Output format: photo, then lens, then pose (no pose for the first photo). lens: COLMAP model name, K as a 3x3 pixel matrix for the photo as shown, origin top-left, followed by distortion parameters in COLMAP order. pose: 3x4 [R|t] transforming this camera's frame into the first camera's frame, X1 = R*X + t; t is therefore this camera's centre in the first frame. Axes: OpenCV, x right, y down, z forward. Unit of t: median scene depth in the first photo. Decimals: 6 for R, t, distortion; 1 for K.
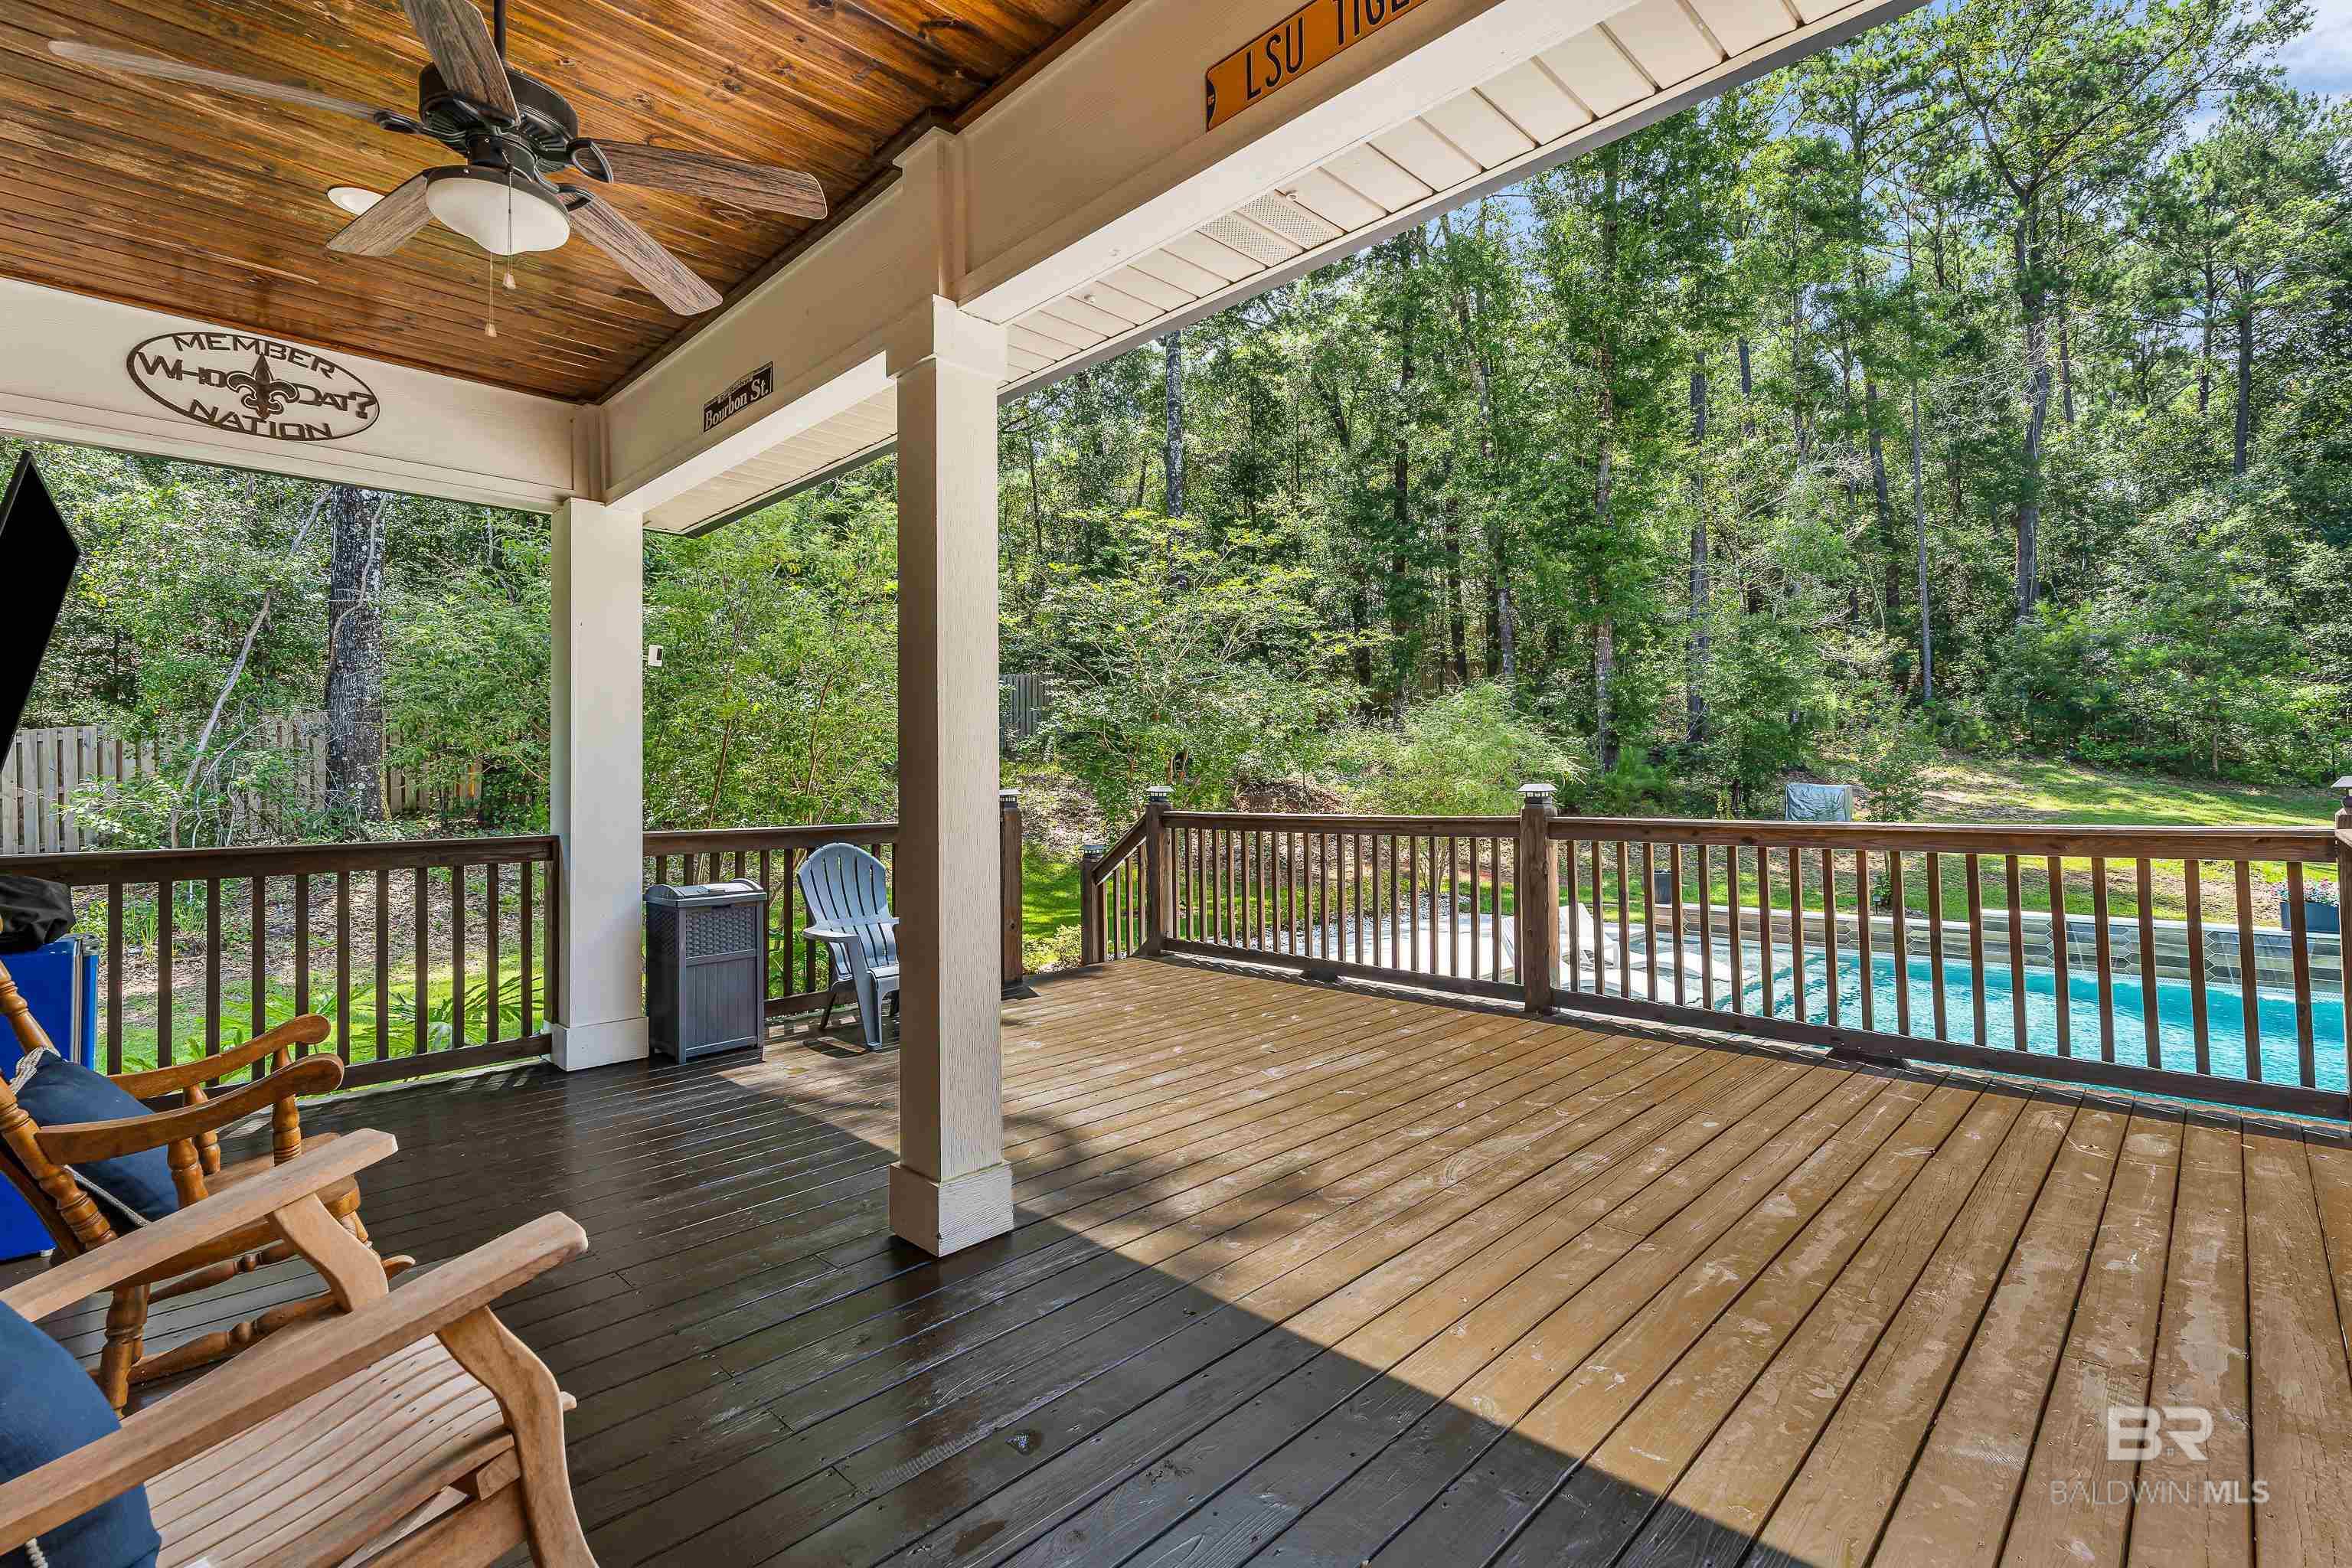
lens RADIAL K [[1085.1, 0, 1167.0], [0, 1085.1, 790.1], [0, 0, 1]] dist [0.000708, 0.000725]
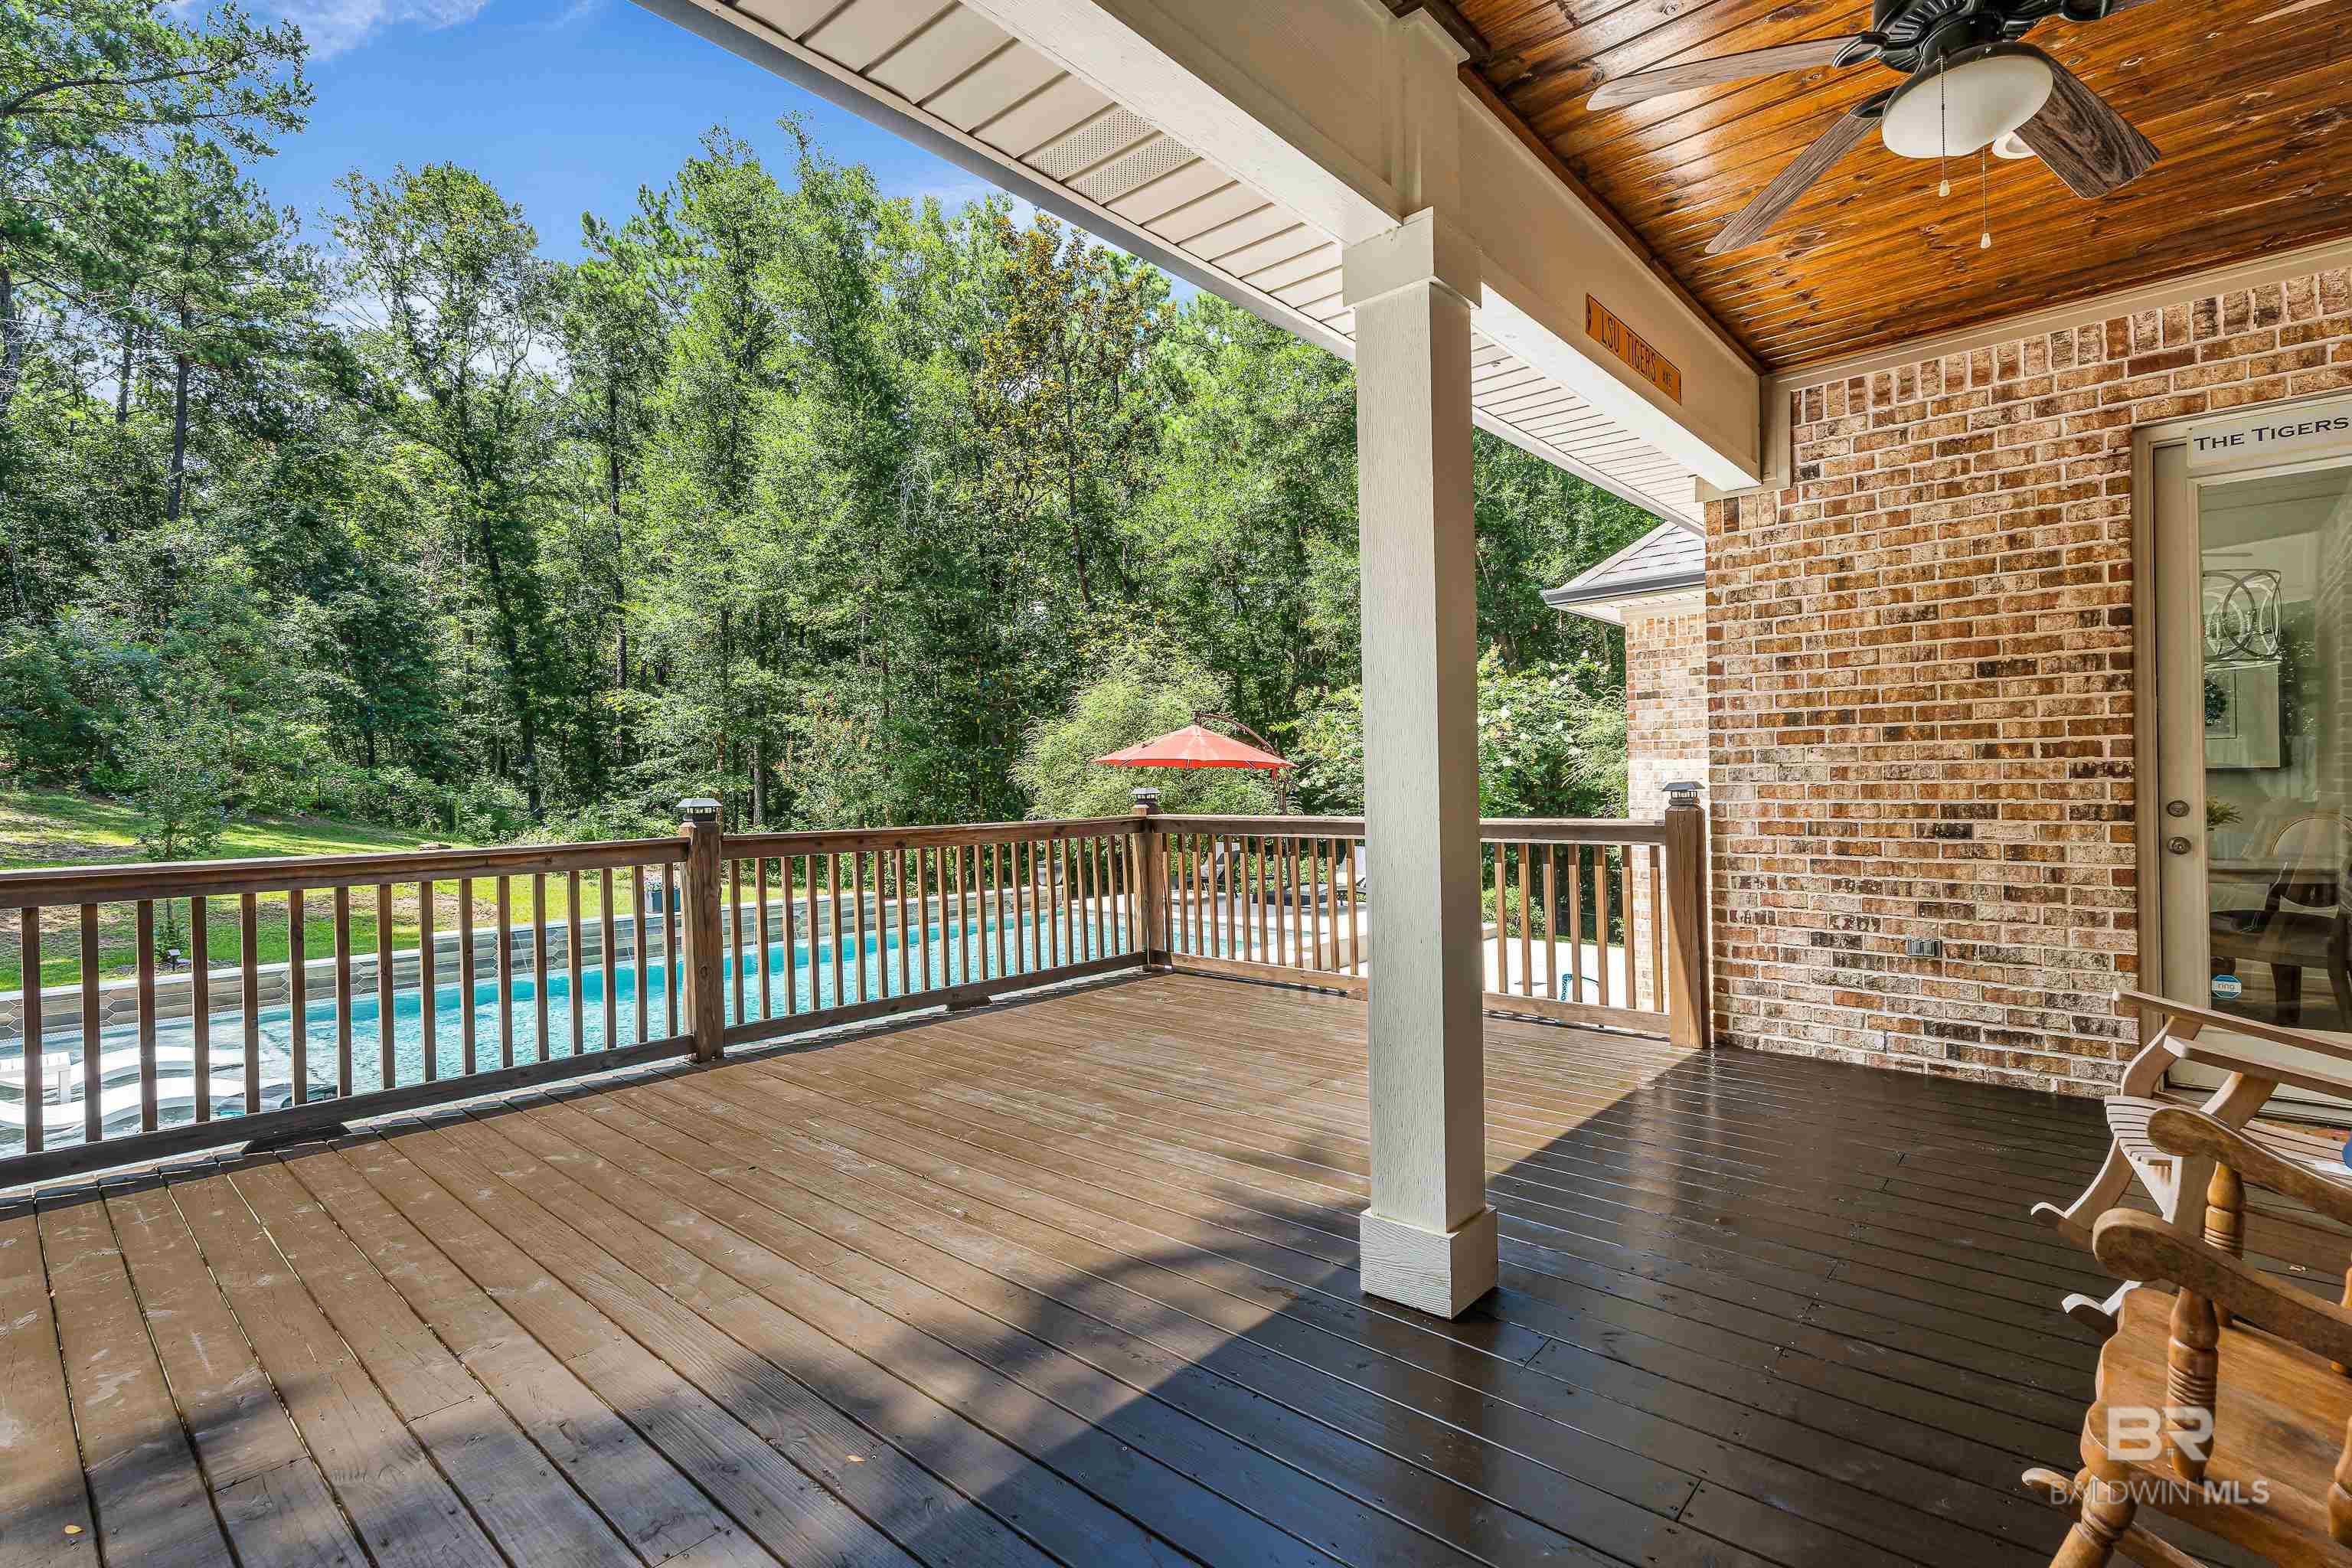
lens RADIAL K [[1085.1, 0, 1167.0], [0, 1085.1, 790.1], [0, 0, 1]] dist [0.000708, 0.000725]
pose [[-0.050958, 0.008896, 0.998661, -0.309553], [0.028707, 0.999560, -0.007440, 0.003861], [-0.998288, 0.028289, -0.051191, 0.383825]]
